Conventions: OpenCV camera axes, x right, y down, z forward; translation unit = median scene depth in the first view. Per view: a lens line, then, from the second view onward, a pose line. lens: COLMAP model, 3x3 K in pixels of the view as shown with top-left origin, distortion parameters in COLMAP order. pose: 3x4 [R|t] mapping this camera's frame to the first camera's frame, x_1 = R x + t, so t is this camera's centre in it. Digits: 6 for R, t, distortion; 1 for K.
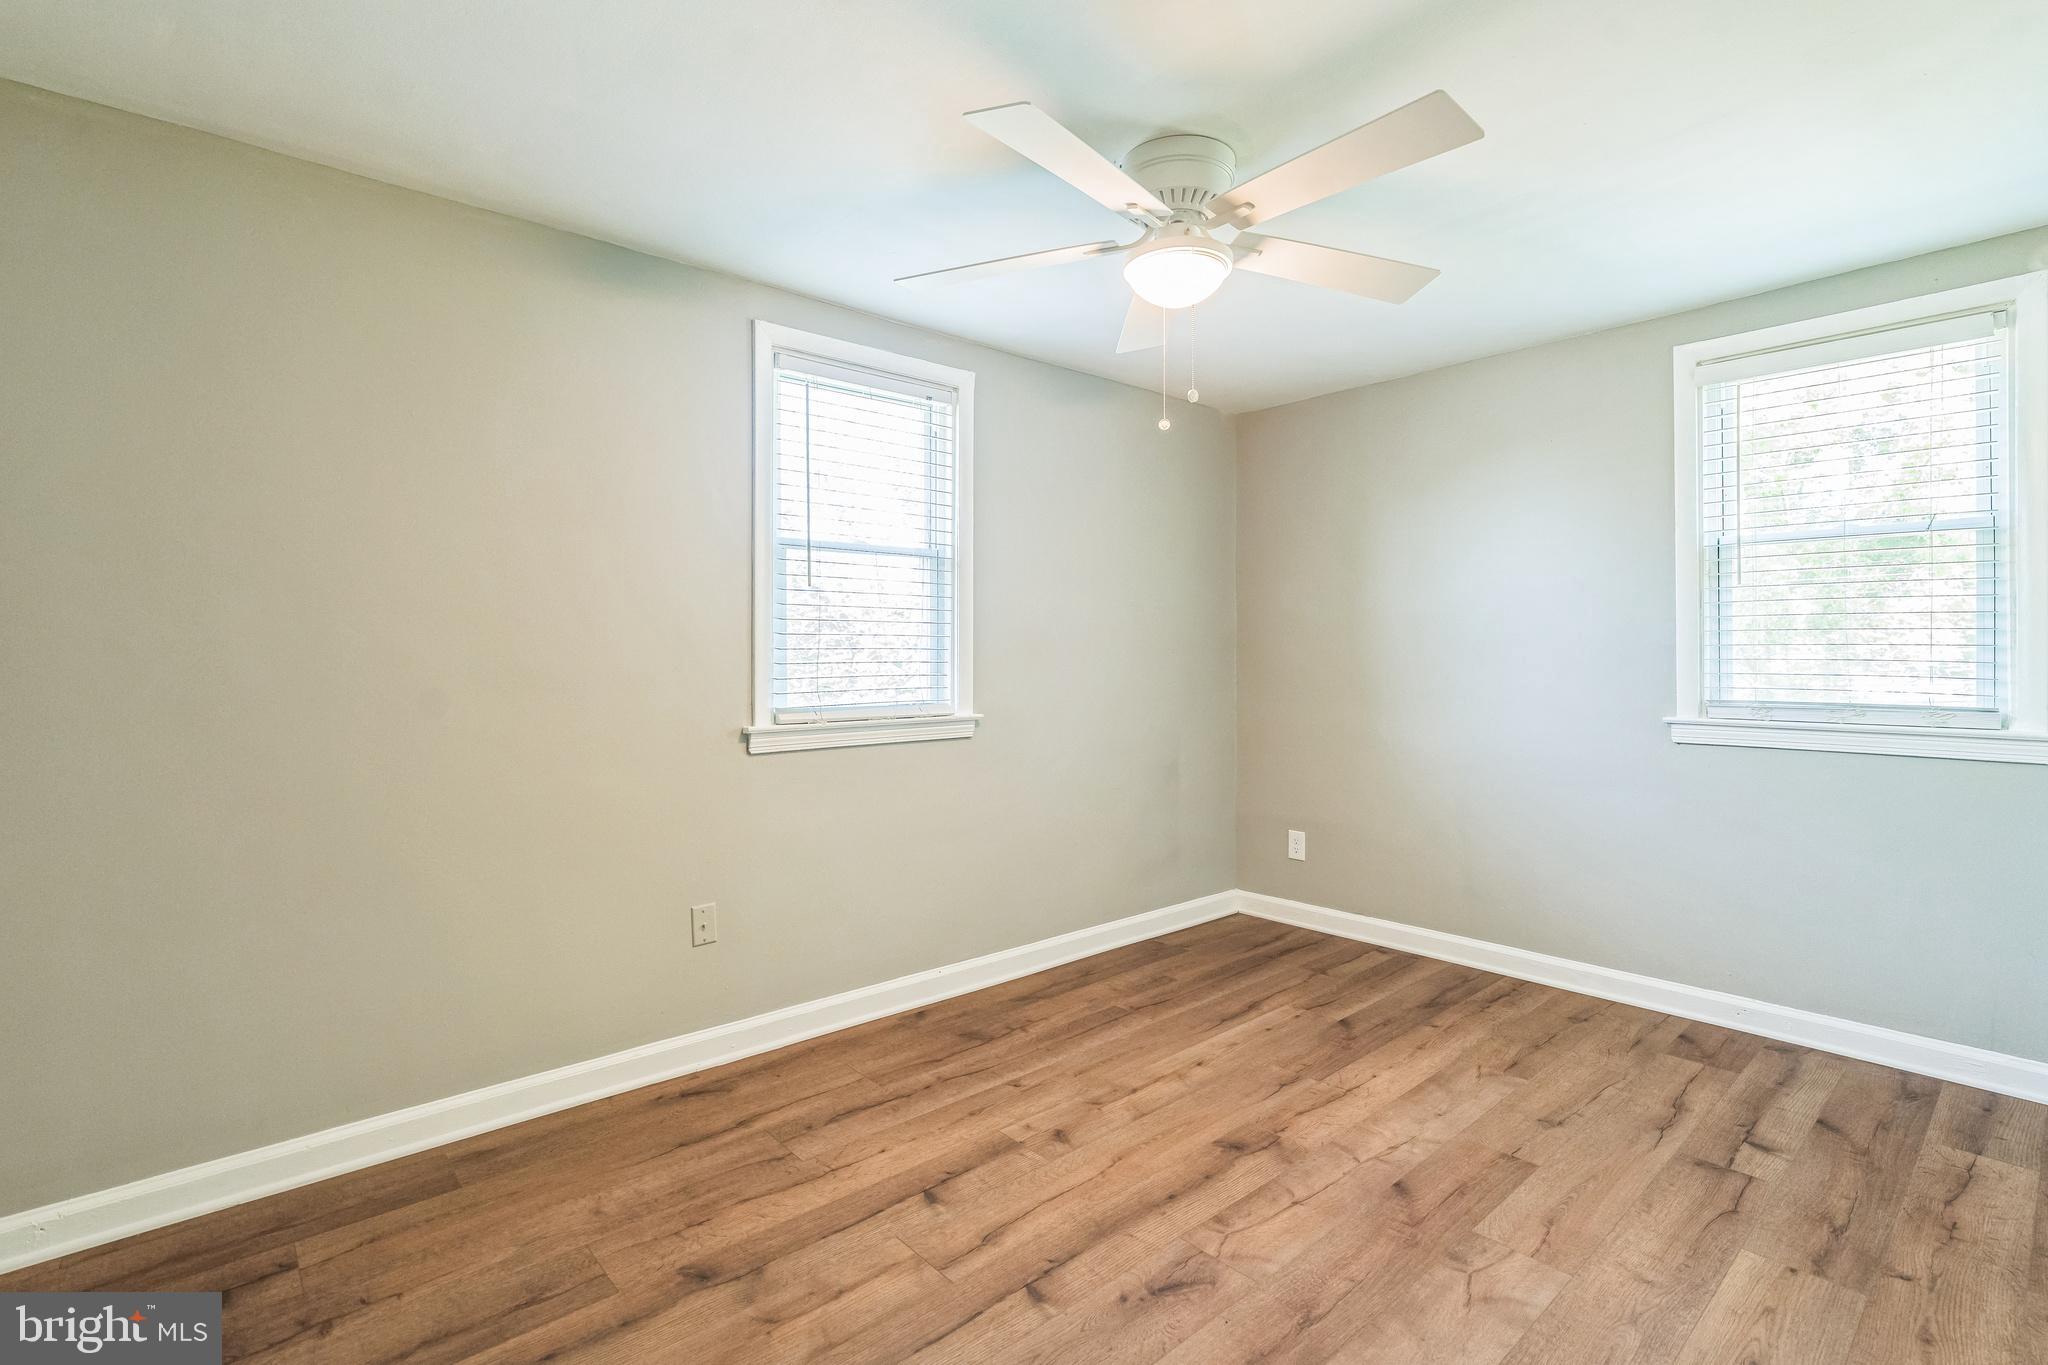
lens RADIAL K [[949.3, 0, 1023.2], [0, 949.3, 665.9], [0, 0, 1]] dist [-0.014686, 0.007981]
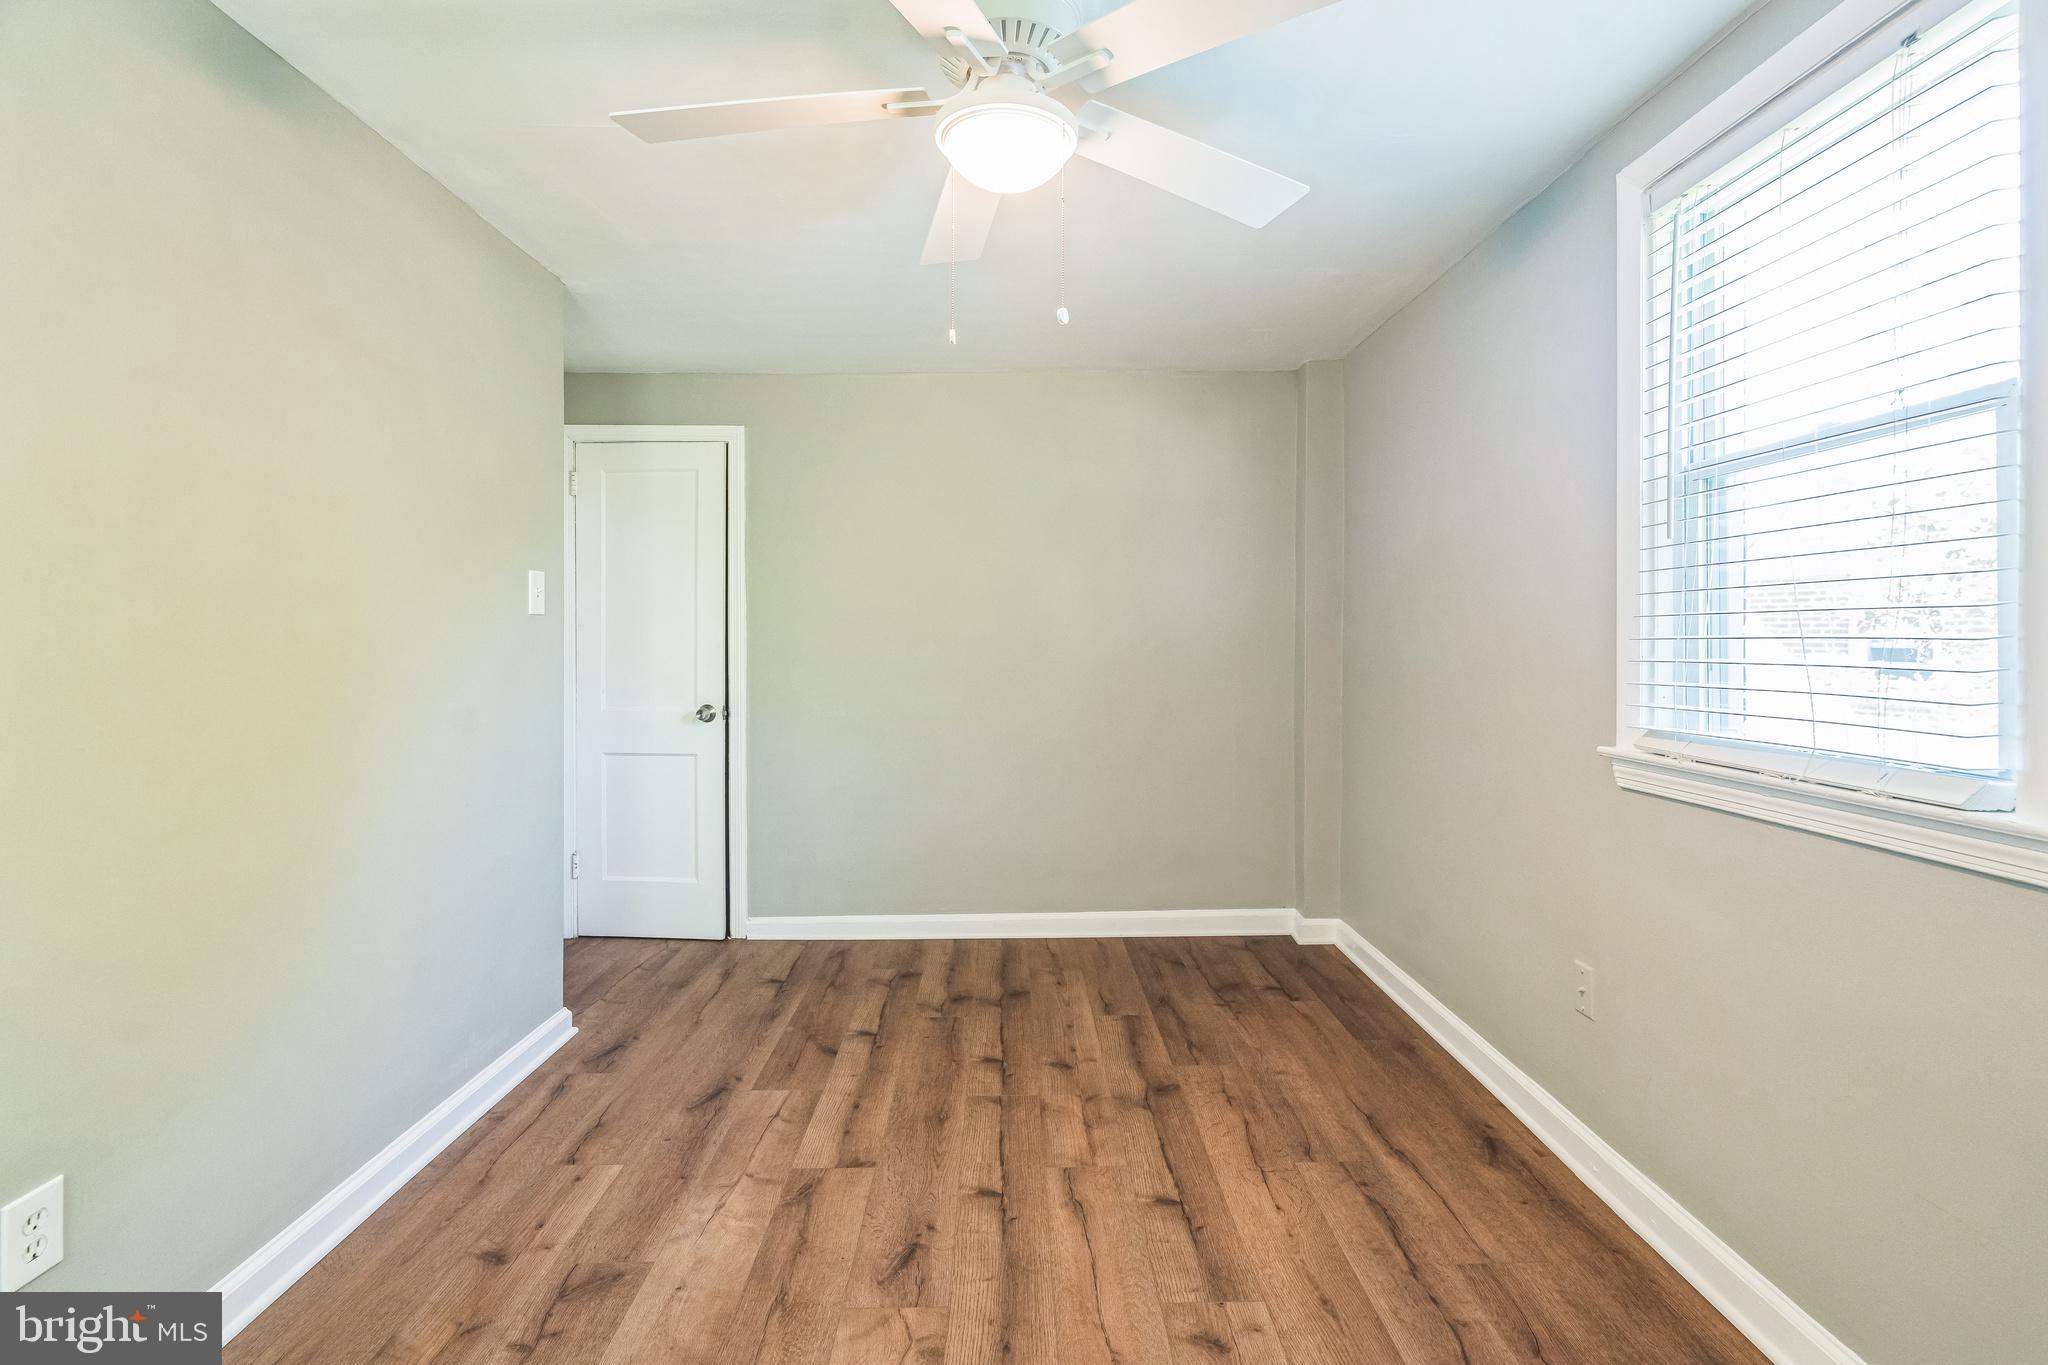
lens RADIAL K [[949.3, 0, 1023.2], [0, 949.3, 665.9], [0, 0, 1]] dist [-0.014686, 0.007981]
pose [[-0.655282, 0.021432, -0.755081, 0.627127], [-0.012008, 0.999176, 0.038782, -0.022709], [0.755289, 0.034480, -0.654484, 1.305203]]
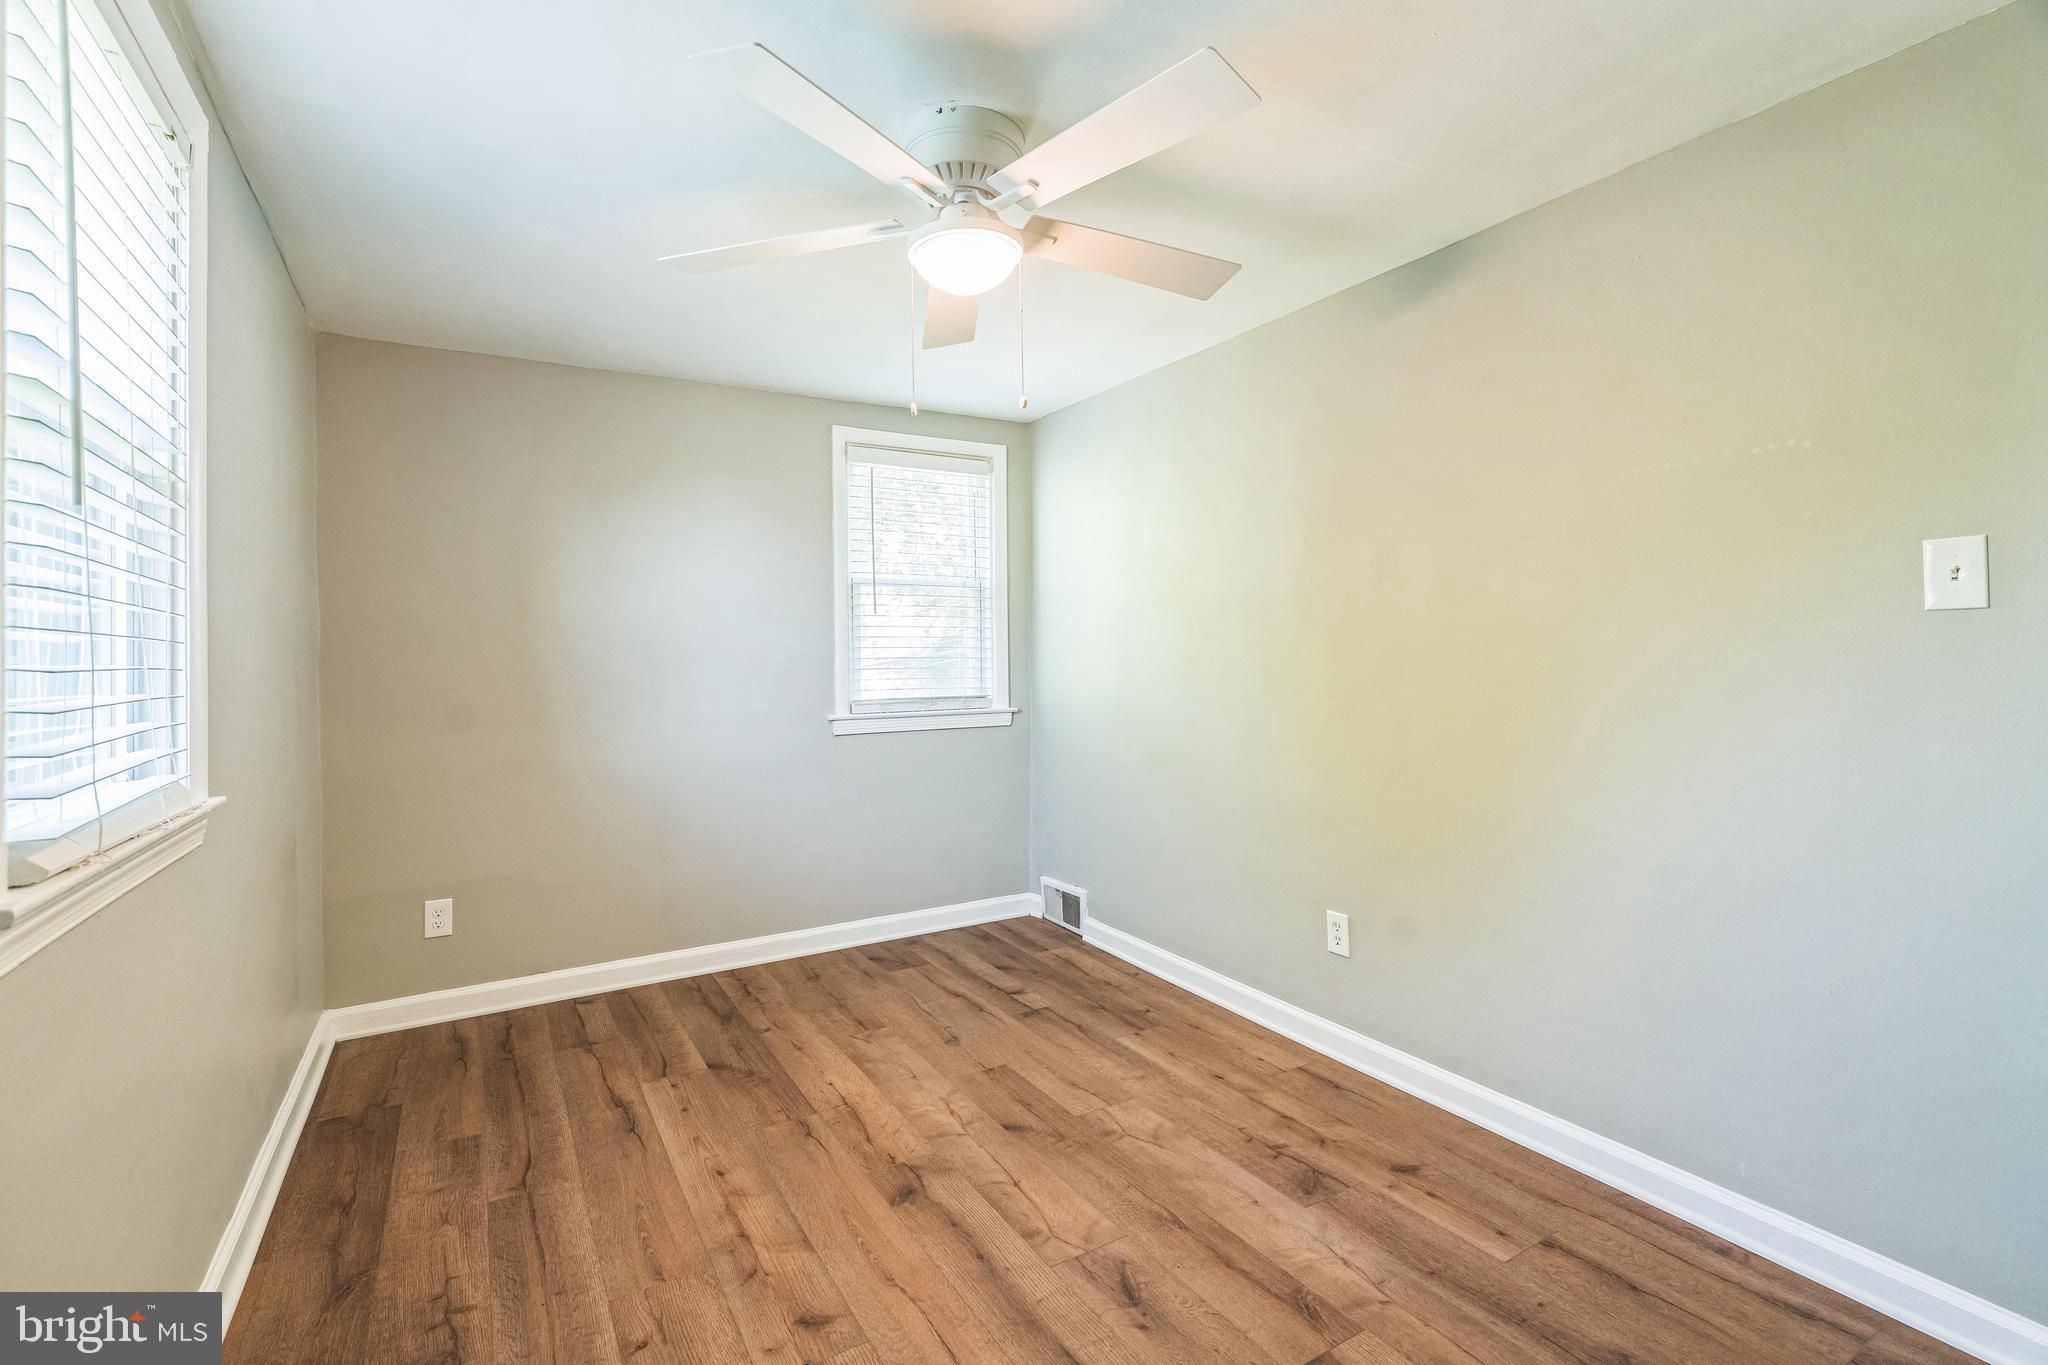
lens RADIAL K [[910.2, 0, 1020.1], [0, 910.2, 661.4], [0, 0, 1]] dist [-0.005253, 0.000379]
pose [[0.192827, -0.004096, 0.981224, -0.611081], [0.025267, 0.999680, -0.000792, -0.014130], [-0.980907, 0.024945, 0.192868, 0.677873]]
